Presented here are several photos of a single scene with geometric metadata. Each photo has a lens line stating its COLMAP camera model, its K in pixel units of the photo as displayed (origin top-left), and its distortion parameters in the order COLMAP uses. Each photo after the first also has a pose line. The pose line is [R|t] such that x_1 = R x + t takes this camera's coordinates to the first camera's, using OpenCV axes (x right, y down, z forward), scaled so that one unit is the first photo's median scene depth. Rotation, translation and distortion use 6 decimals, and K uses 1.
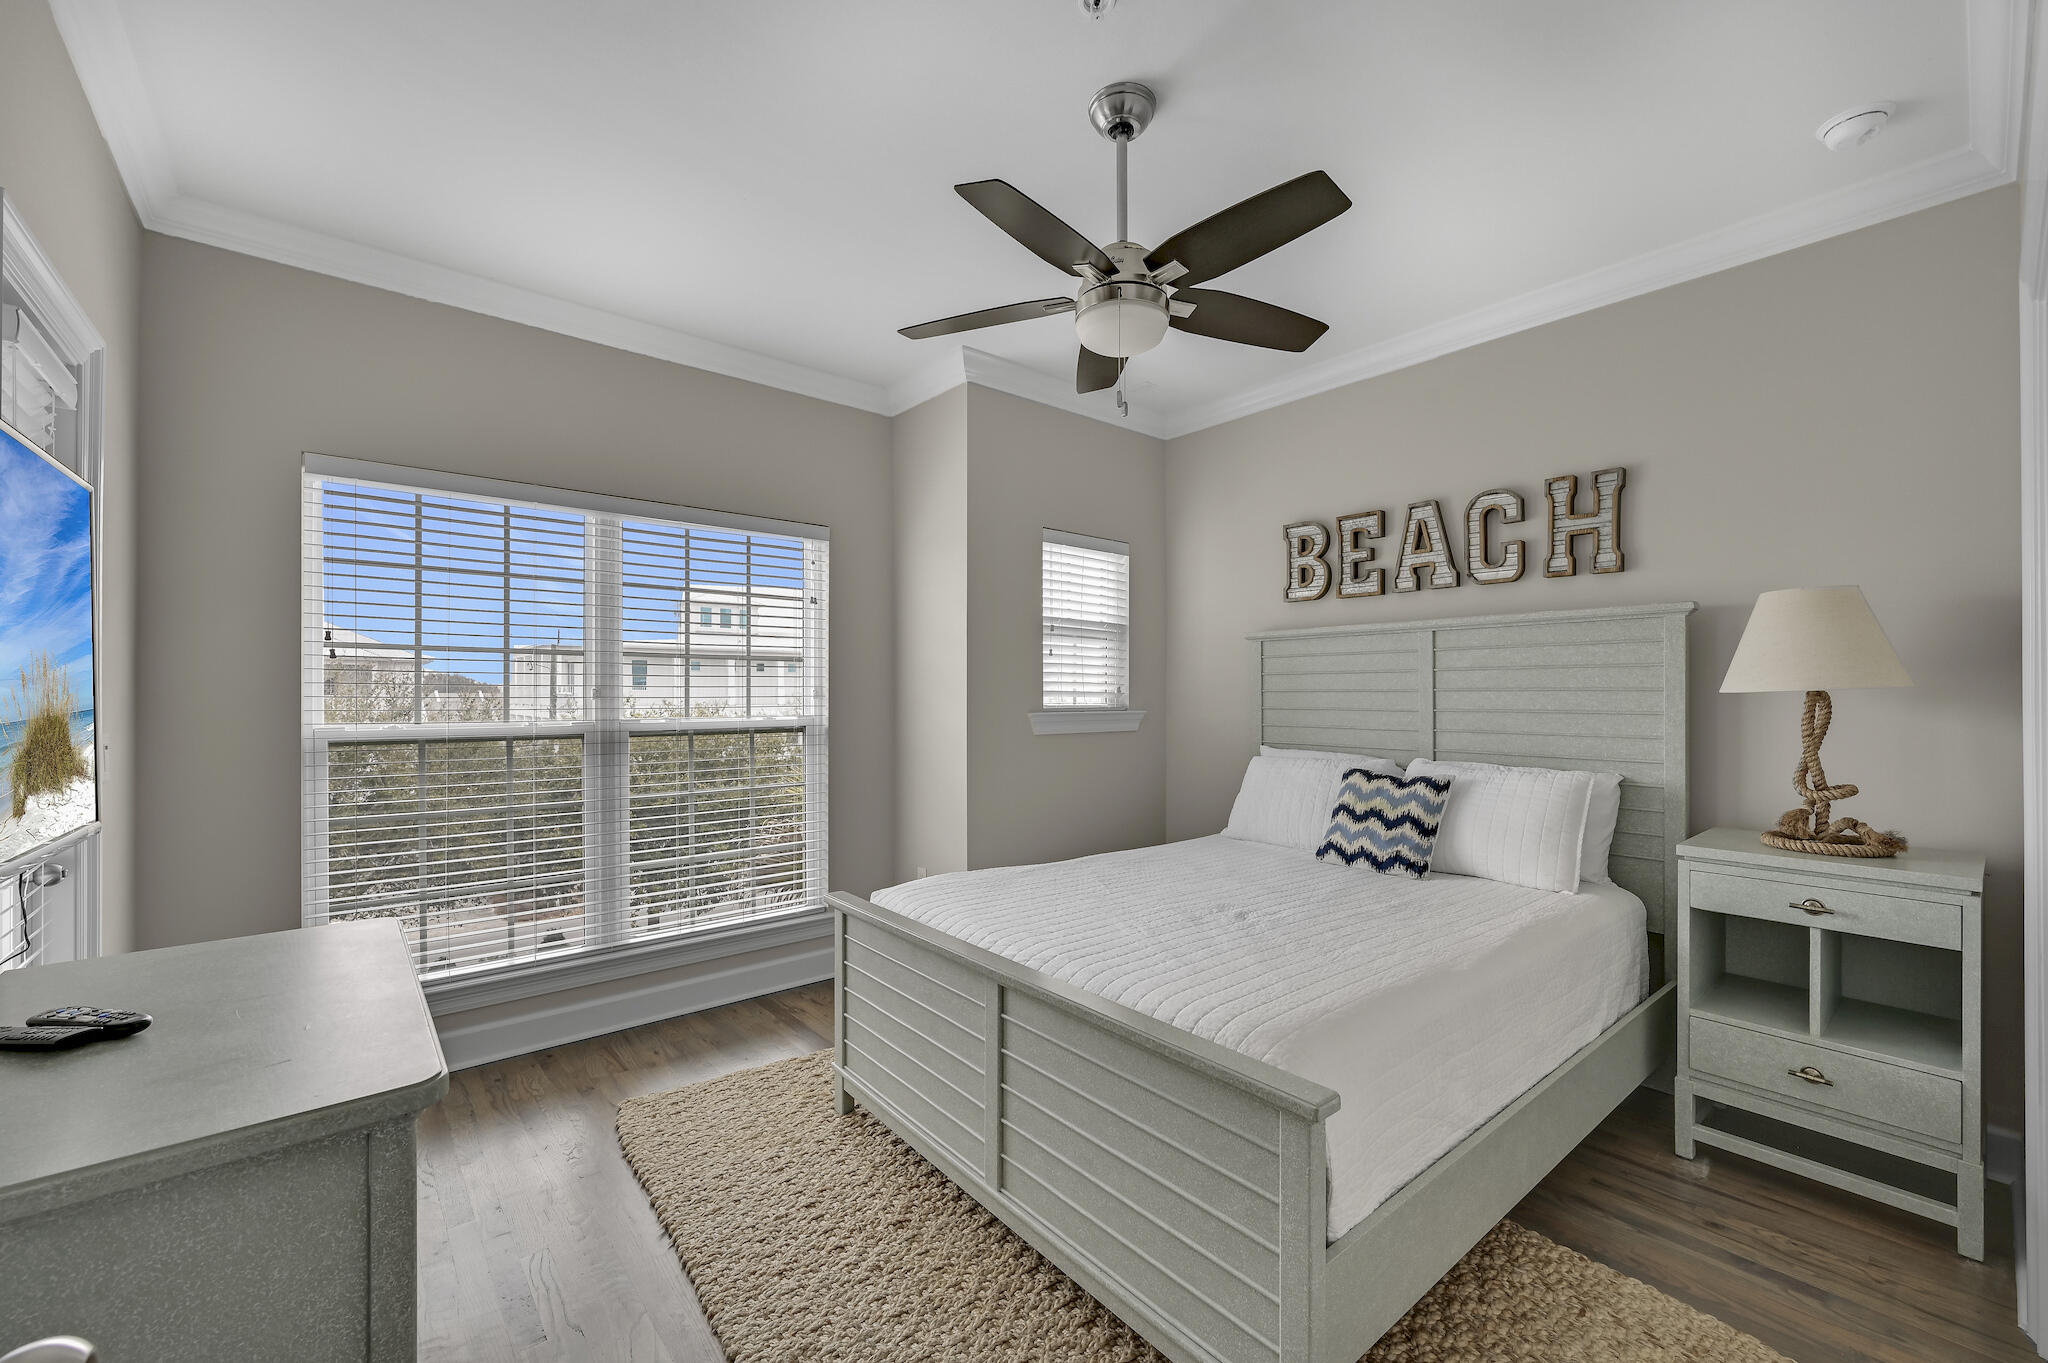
lens RADIAL K [[808.4, 0, 1027.6], [0, 808.4, 701.2], [0, 0, 1]] dist [-0.000604, -0.000284]
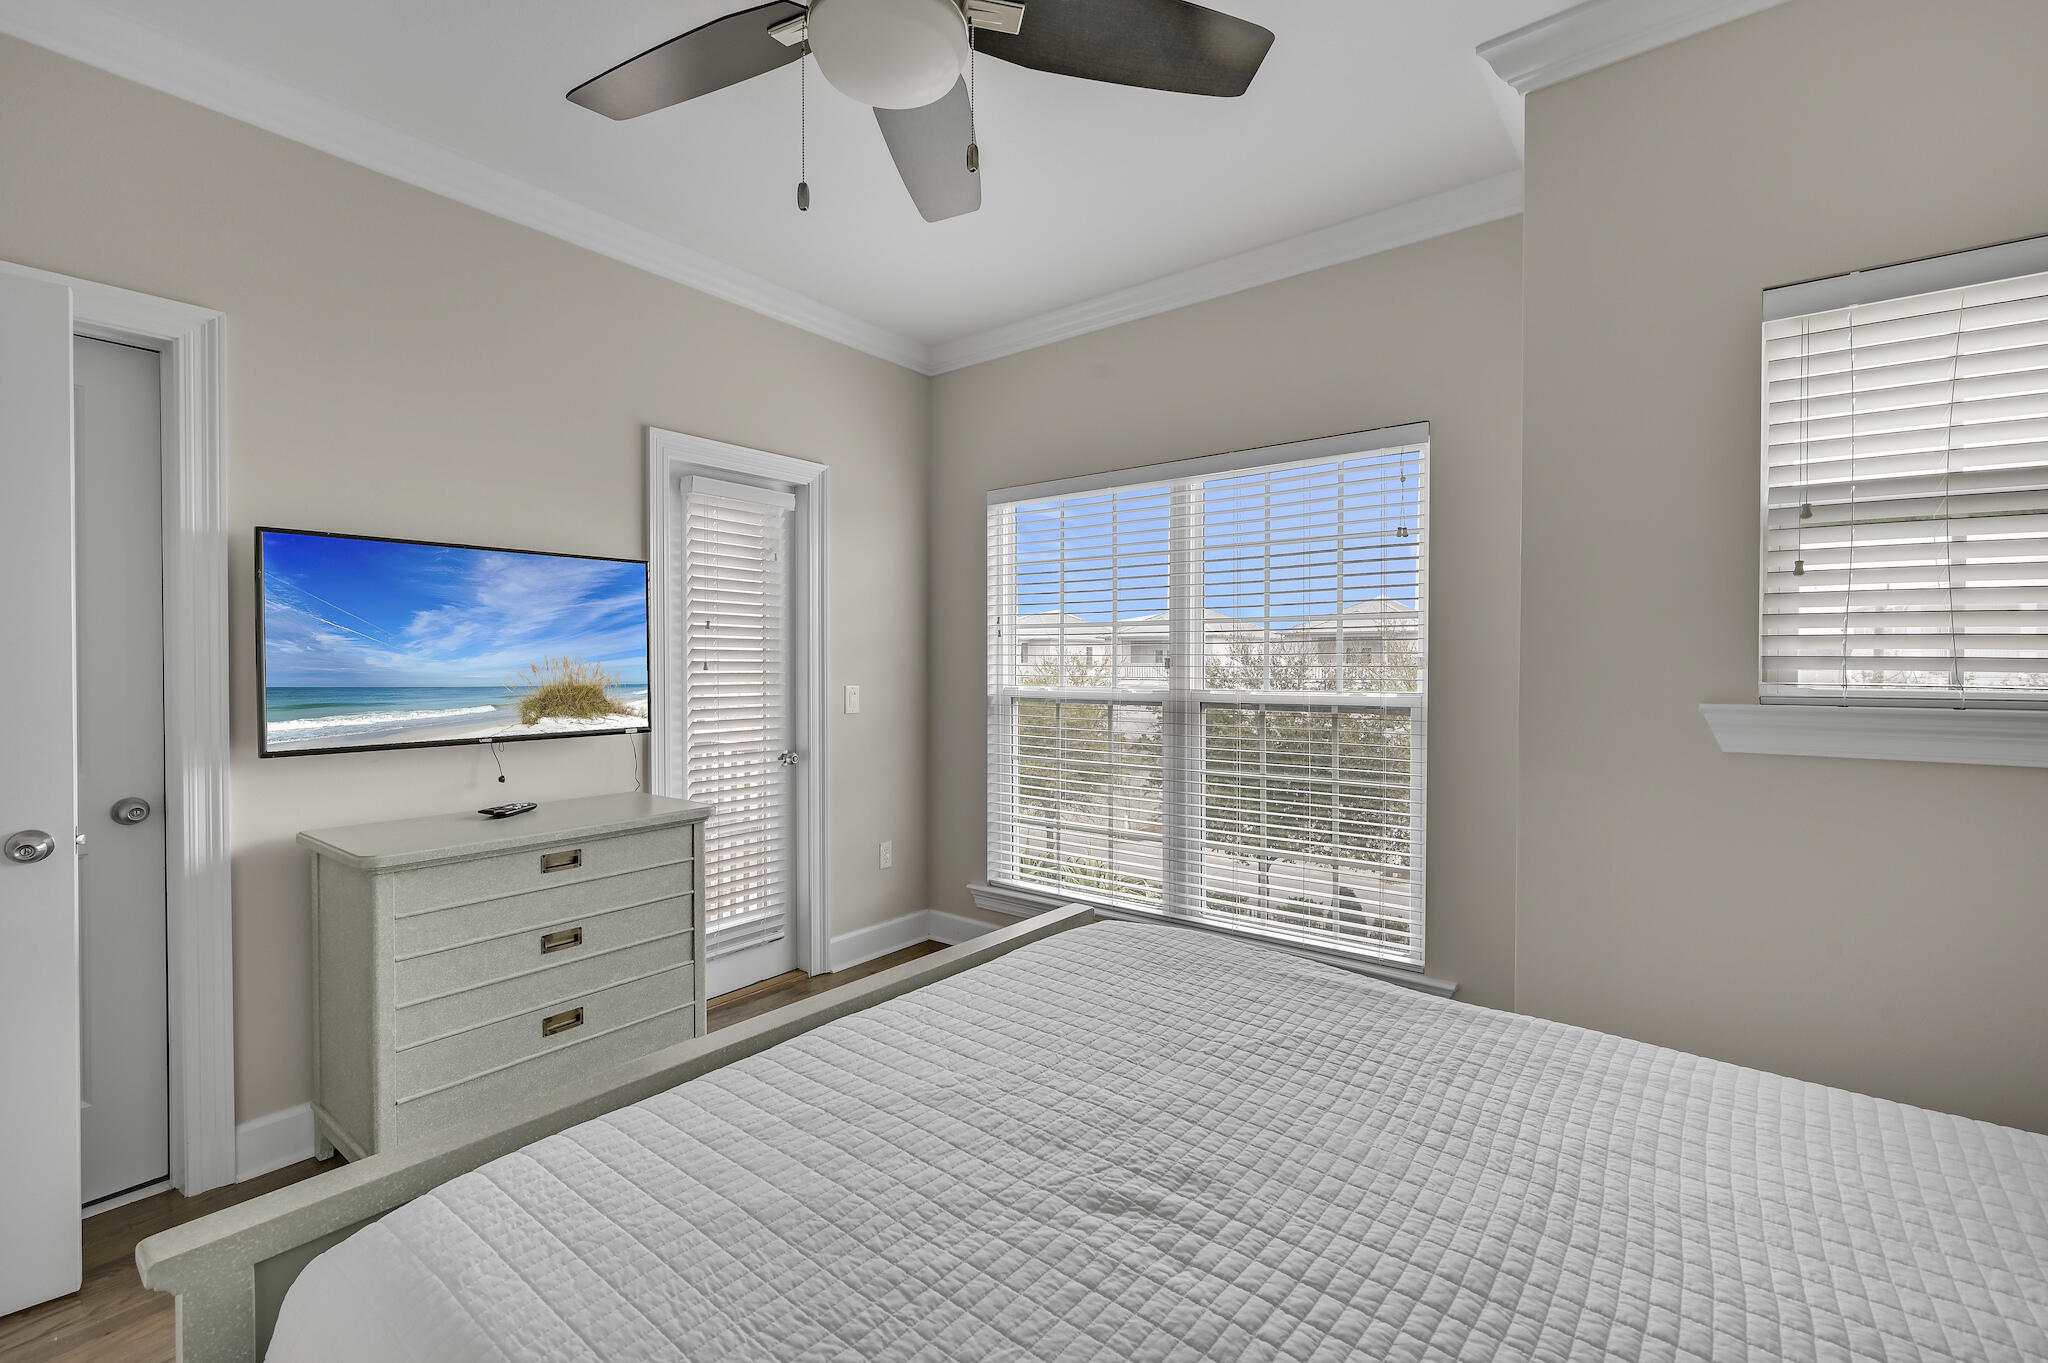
lens RADIAL K [[877.2, 0, 1026.4], [0, 877.2, 673.3], [0, 0, 1]] dist [-0.003325, 0.001075]
pose [[0.206609, 0.015487, -0.978301, 0.416069], [-0.001069, 0.999878, 0.015603, -0.011106], [0.978423, -0.002178, 0.206600, 0.510675]]
